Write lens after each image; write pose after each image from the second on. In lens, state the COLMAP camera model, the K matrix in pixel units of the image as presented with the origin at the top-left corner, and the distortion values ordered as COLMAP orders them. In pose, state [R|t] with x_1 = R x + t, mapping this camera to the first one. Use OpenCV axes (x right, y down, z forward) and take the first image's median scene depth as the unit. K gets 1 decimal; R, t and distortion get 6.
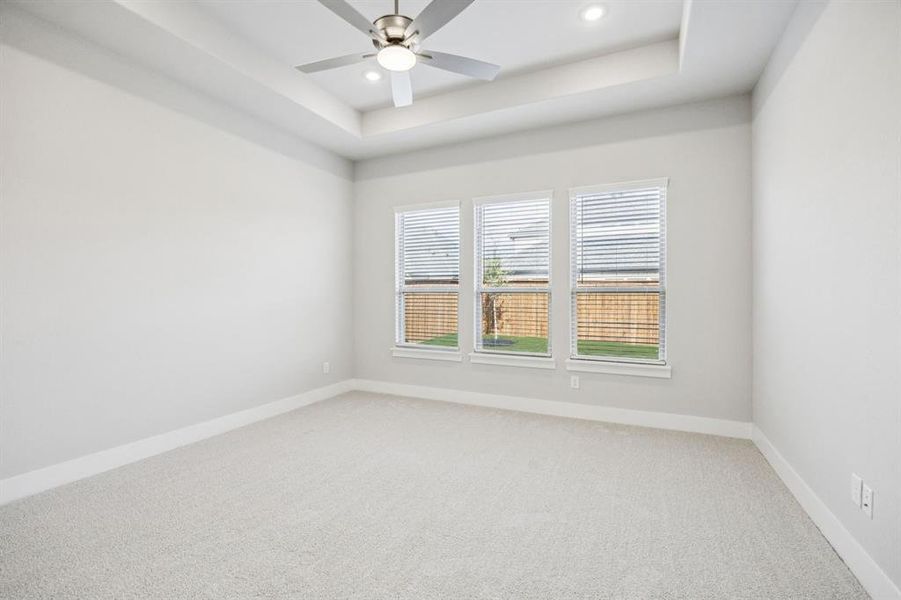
lens RADIAL K [[336.5, 0, 472.7], [0, 336.5, 301.6], [0, 0, 1]] dist [-0.000975, -0.000085]
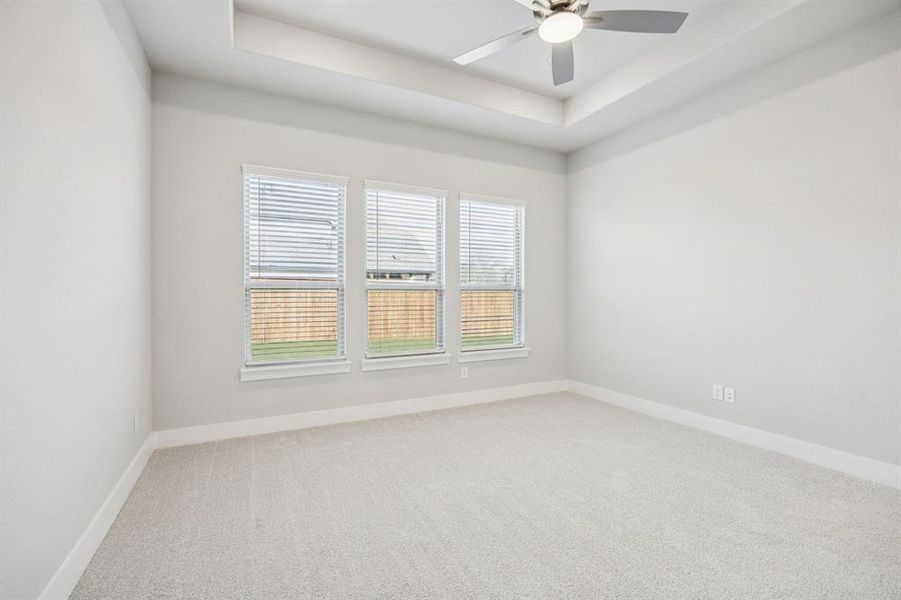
lens RADIAL K [[363.1, 0, 450.5], [0, 363.1, 300.0], [0, 0, 1]] dist [-0.000982, -0.000428]
pose [[0.698163, -0.015294, 0.715775, -0.531850], [0.013512, 0.999875, 0.008185, -0.004956], [-0.715811, 0.003957, 0.698283, 0.203043]]
